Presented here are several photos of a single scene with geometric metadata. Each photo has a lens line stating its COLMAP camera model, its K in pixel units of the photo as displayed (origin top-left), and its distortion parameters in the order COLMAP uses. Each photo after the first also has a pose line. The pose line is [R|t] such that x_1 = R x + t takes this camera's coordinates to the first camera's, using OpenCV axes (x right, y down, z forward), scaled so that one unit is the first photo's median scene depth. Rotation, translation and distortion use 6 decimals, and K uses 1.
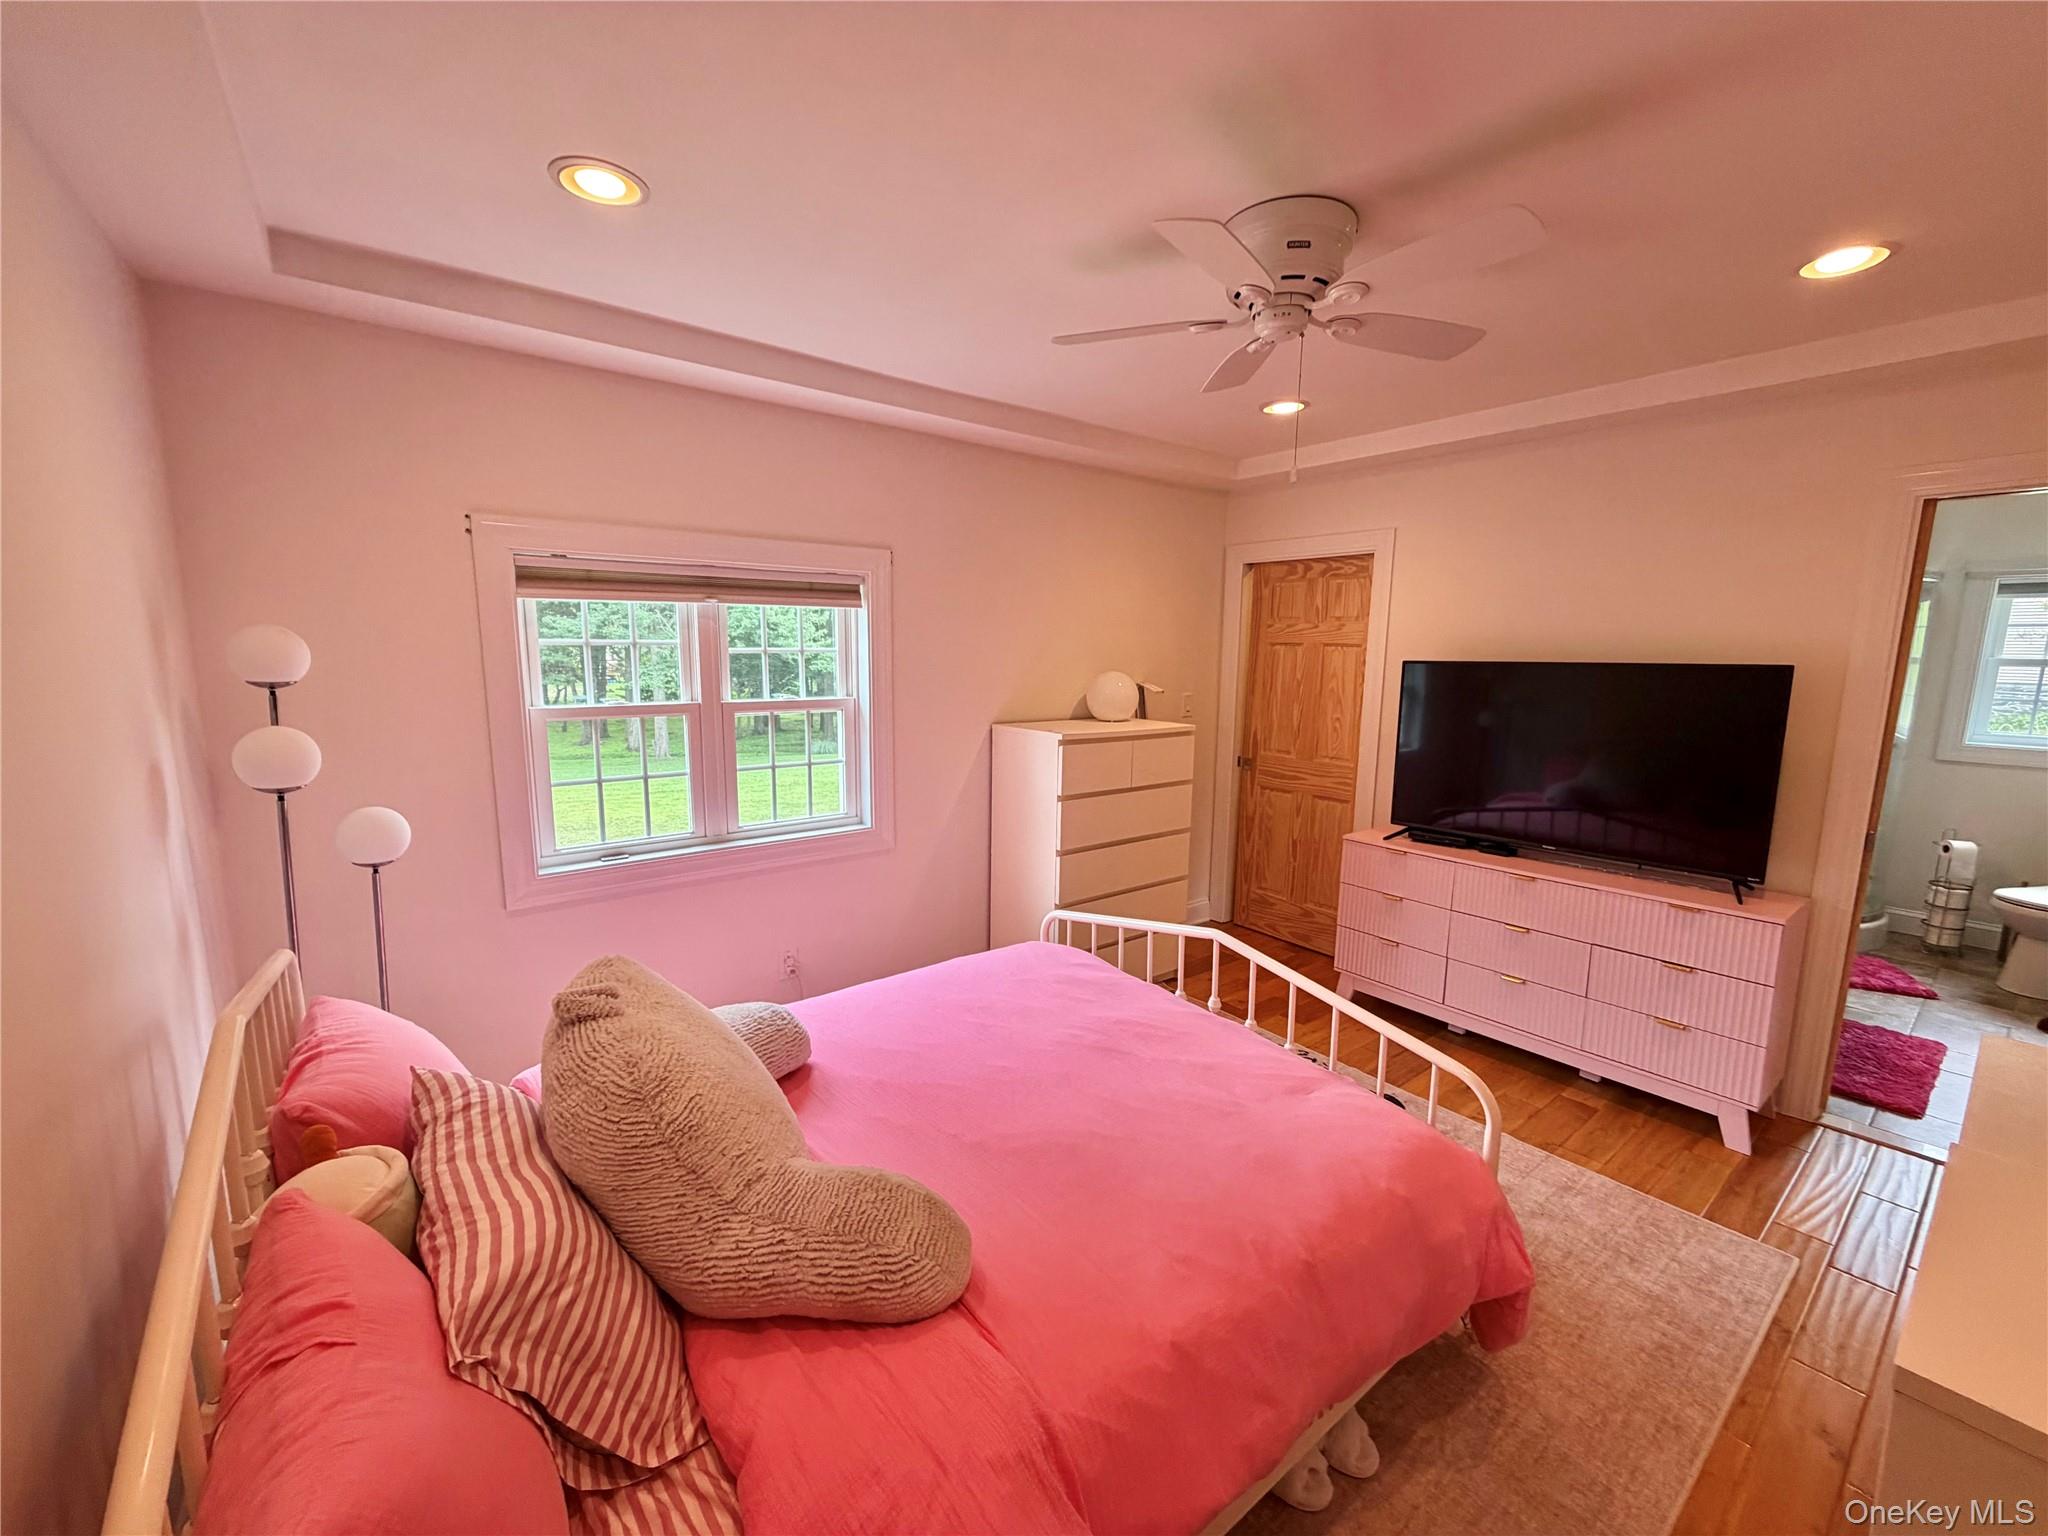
lens RADIAL K [[814.3, 0, 1026.1], [0, 814.3, 777.6], [0, 0, 1]] dist [0.000249, -0.000130]
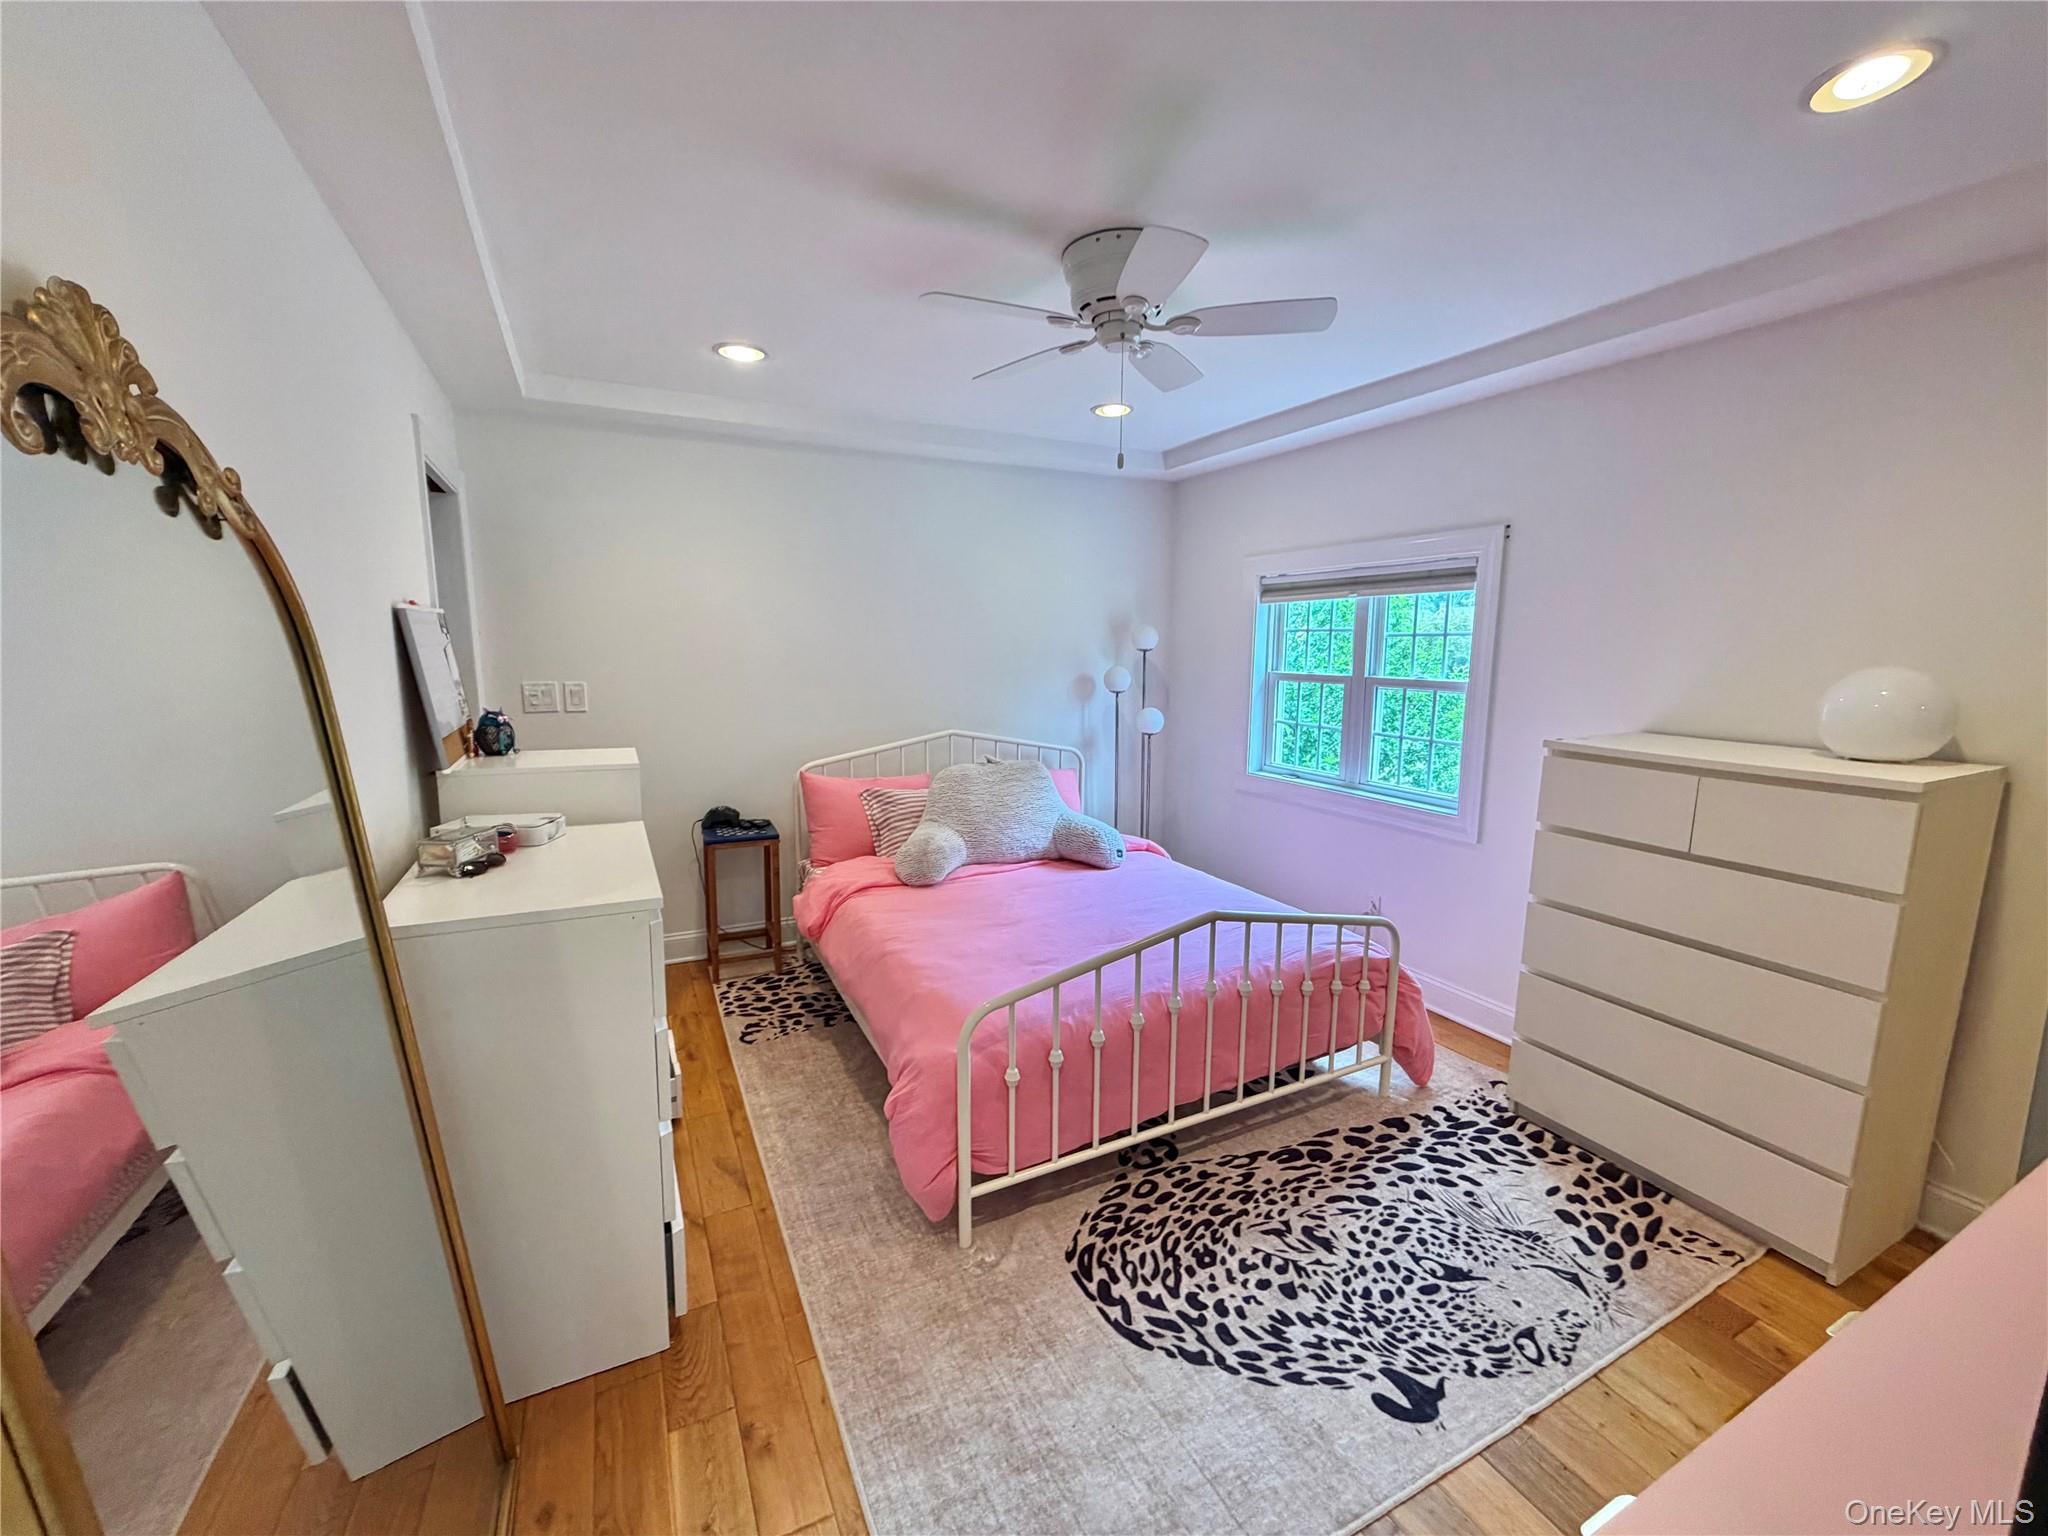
lens RADIAL K [[814.3, 0, 1020.6], [0, 814.3, 763.9], [0, 0, 1]] dist [0.000249, -0.000130]
pose [[-0.197295, 0.144024, -0.969707, 0.880089], [-0.151252, 0.972834, 0.175262, -0.094147], [0.968606, 0.181248, -0.170151, 0.678290]]
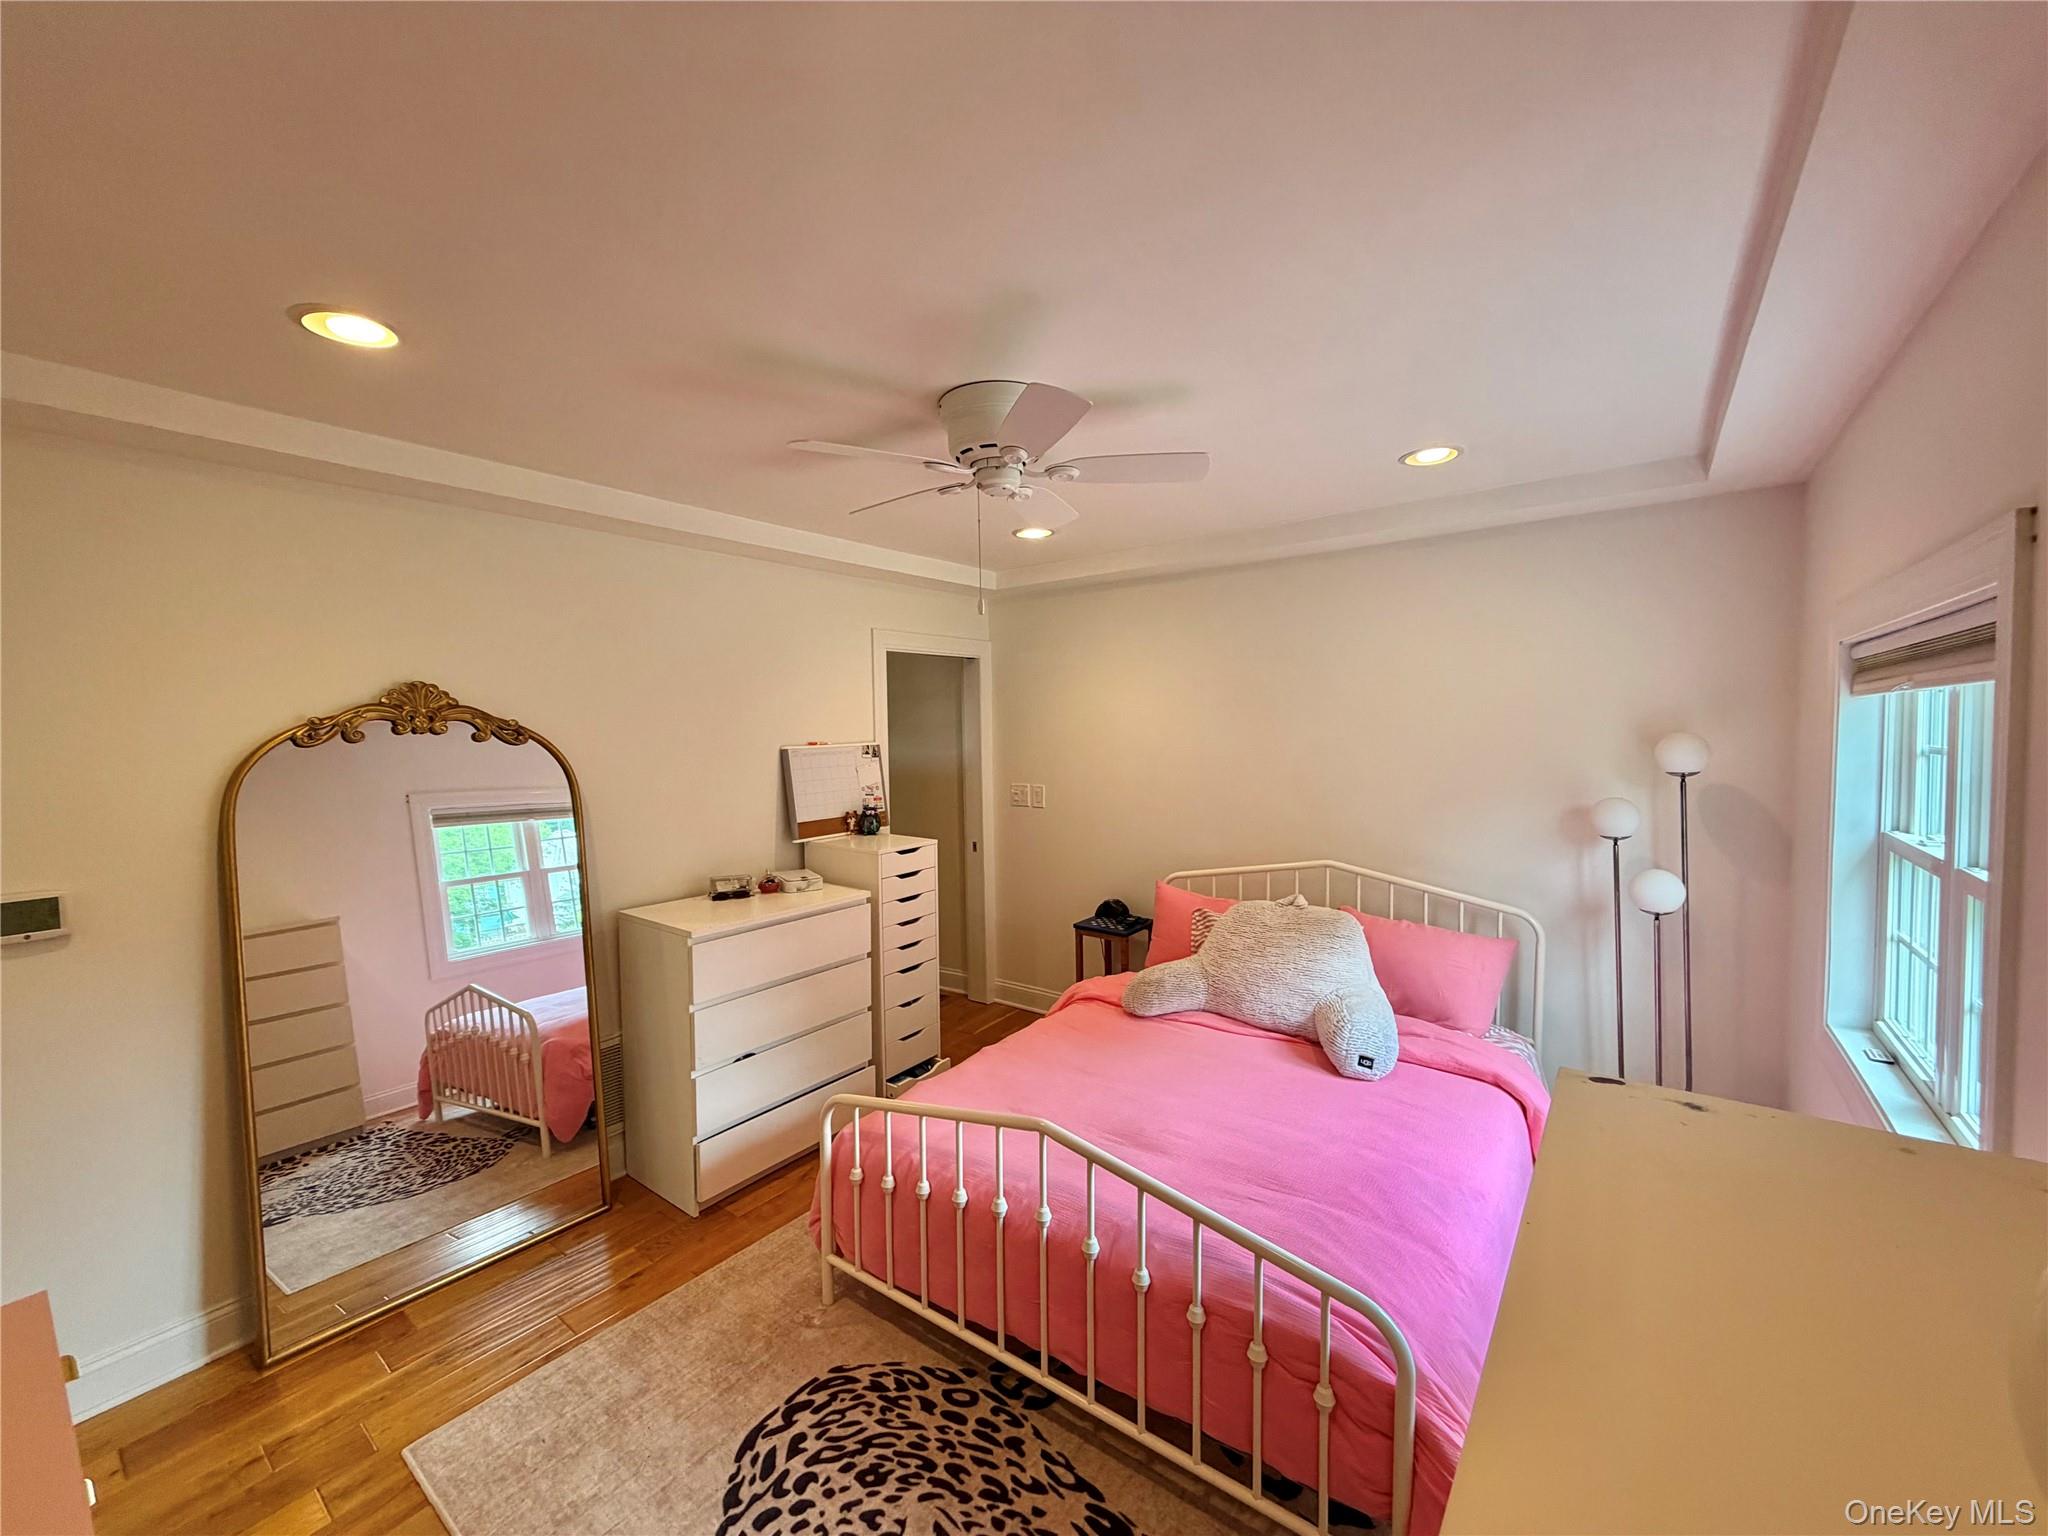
lens RADIAL K [[814.3, 0, 1020.6], [0, 814.3, 761.3], [0, 0, 1]] dist [0.000249, -0.000130]
pose [[-0.966522, 0.028024, -0.255048, 0.331384], [-0.021221, 0.981881, 0.188304, -0.231949], [0.255704, 0.187413, -0.948416, 1.246439]]
